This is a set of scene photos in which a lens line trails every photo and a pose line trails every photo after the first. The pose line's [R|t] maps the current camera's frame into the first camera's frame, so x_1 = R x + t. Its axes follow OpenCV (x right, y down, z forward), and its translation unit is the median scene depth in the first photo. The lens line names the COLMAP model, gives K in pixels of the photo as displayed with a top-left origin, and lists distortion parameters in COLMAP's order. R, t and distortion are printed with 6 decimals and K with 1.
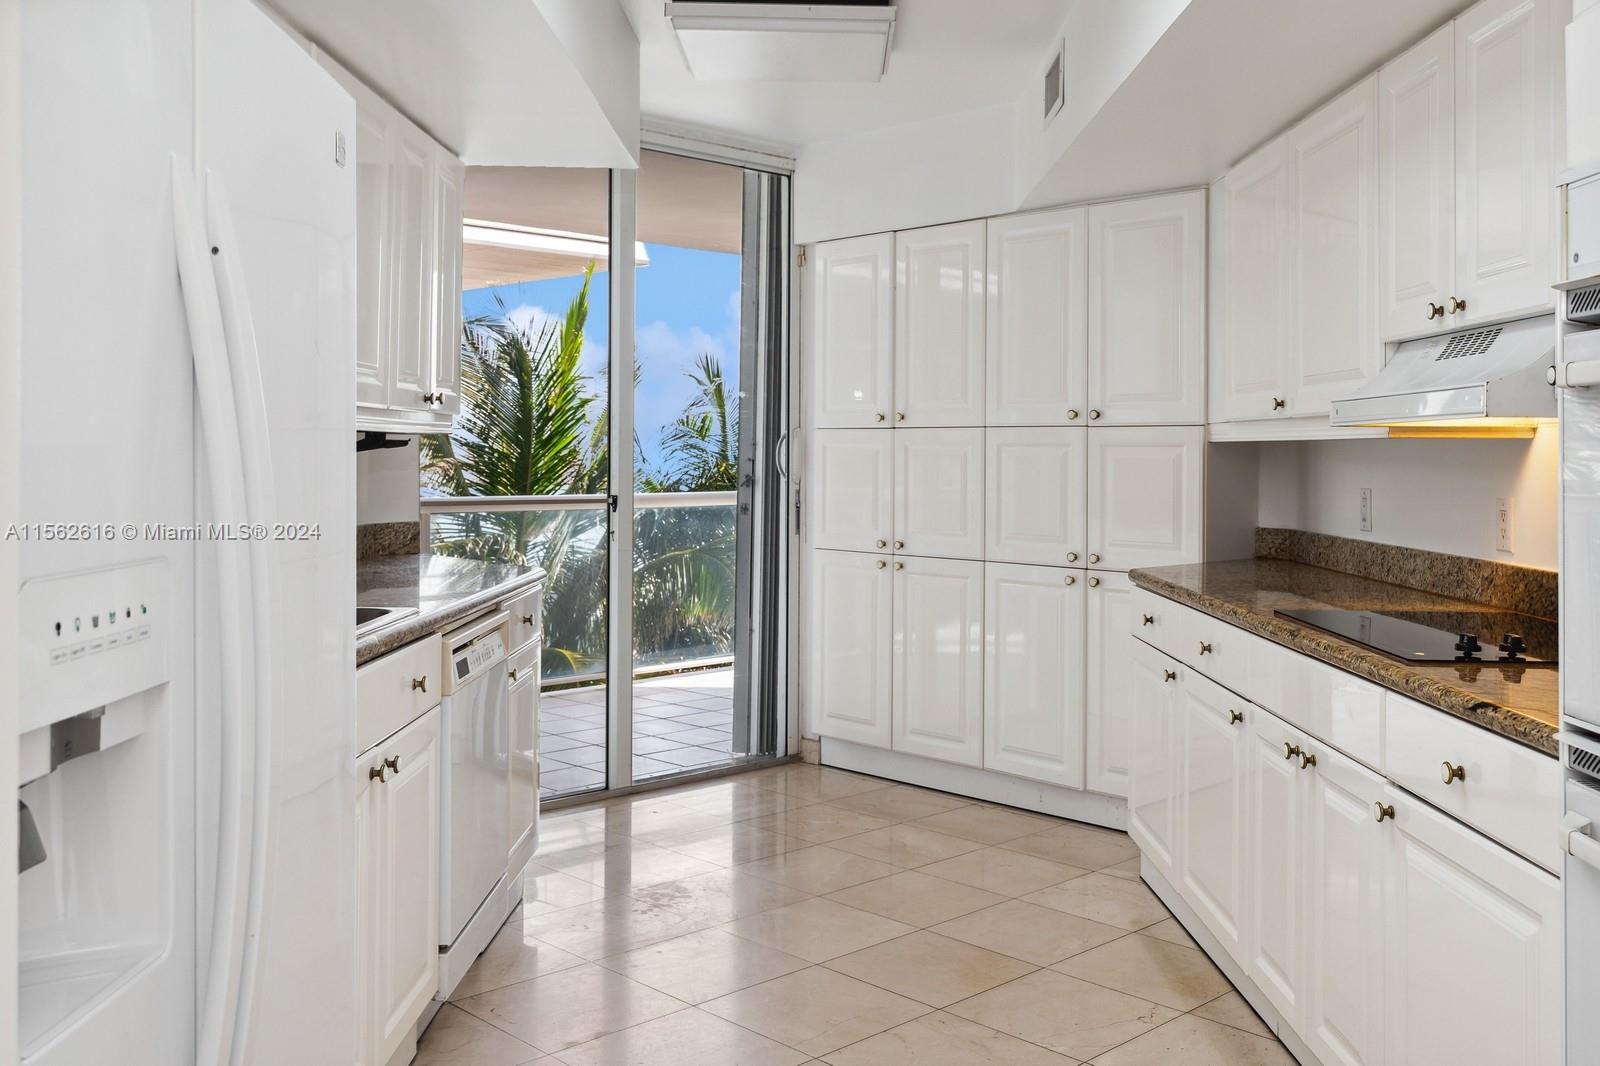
lens RADIAL K [[1442.8, 0, 801.1], [0, 1442.8, 532.1], [0, 0, 1]] dist [0.008372, 0.003554]
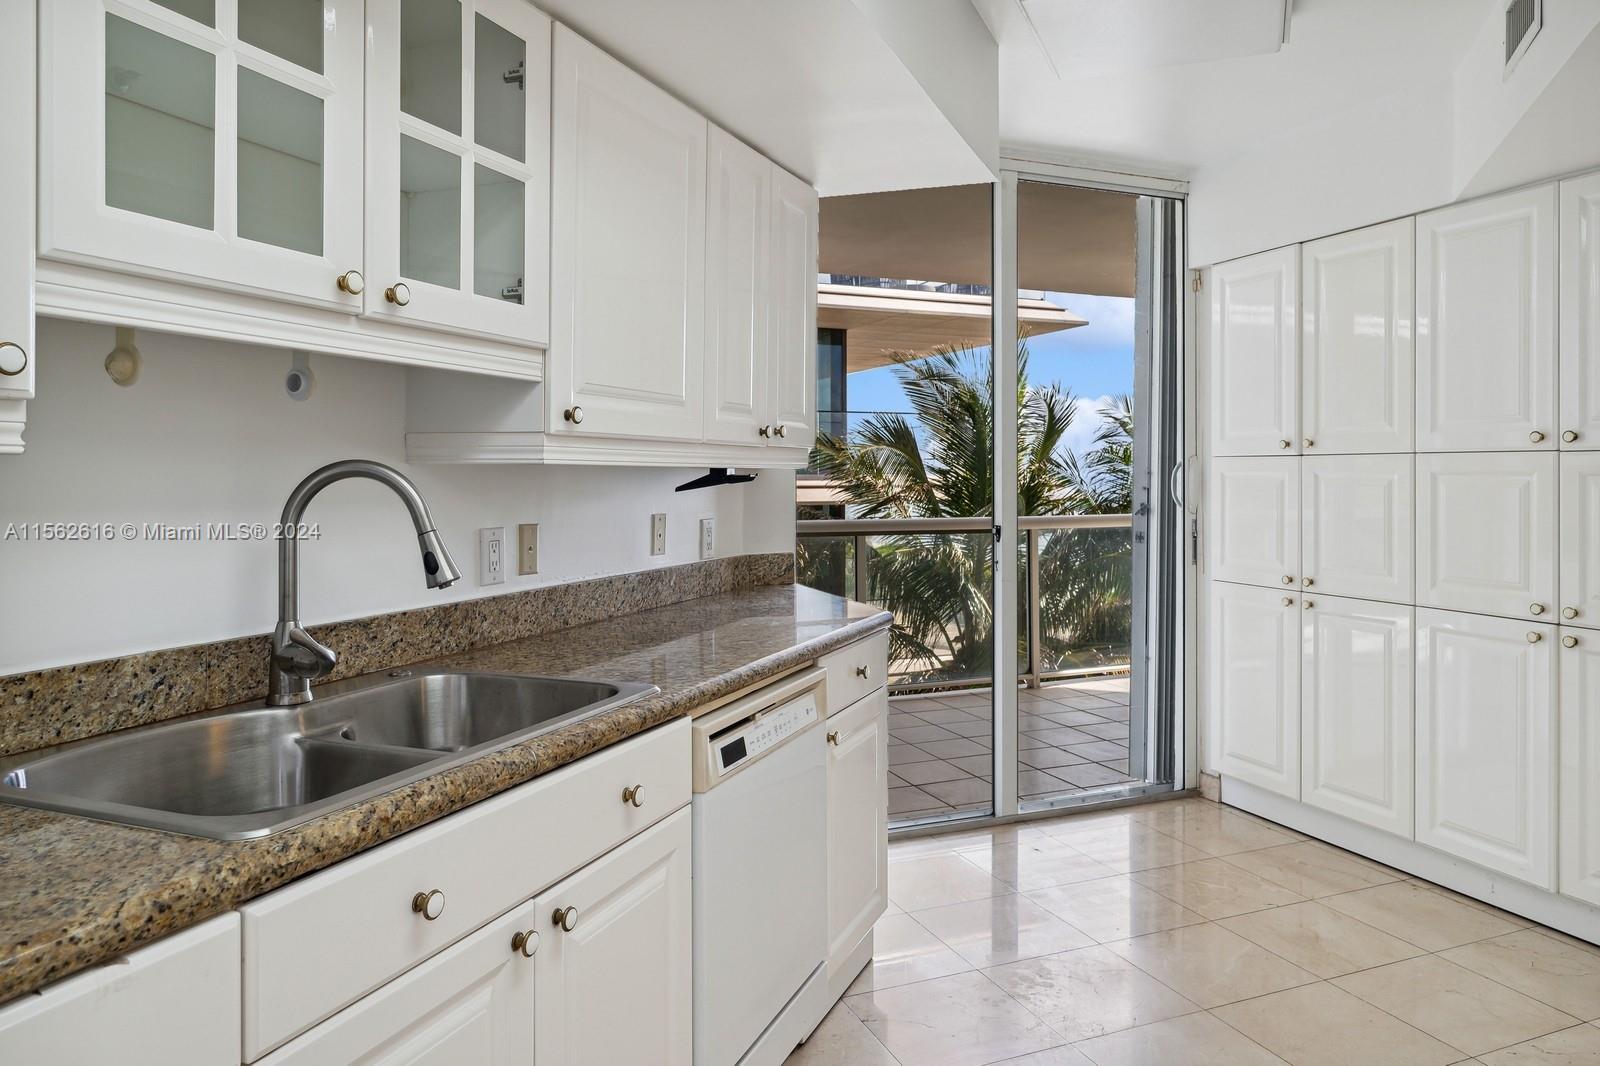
lens RADIAL K [[1092.3, 0, 811.7], [0, 1092.3, 484.8], [0, 0, 1]] dist [-0.009279, 0.009411]
pose [[0.935988, -0.002704, -0.352022, 0.016167], [-0.013451, 0.998966, -0.043439, -0.018227], [0.351776, 0.045394, 0.934983, 0.232126]]
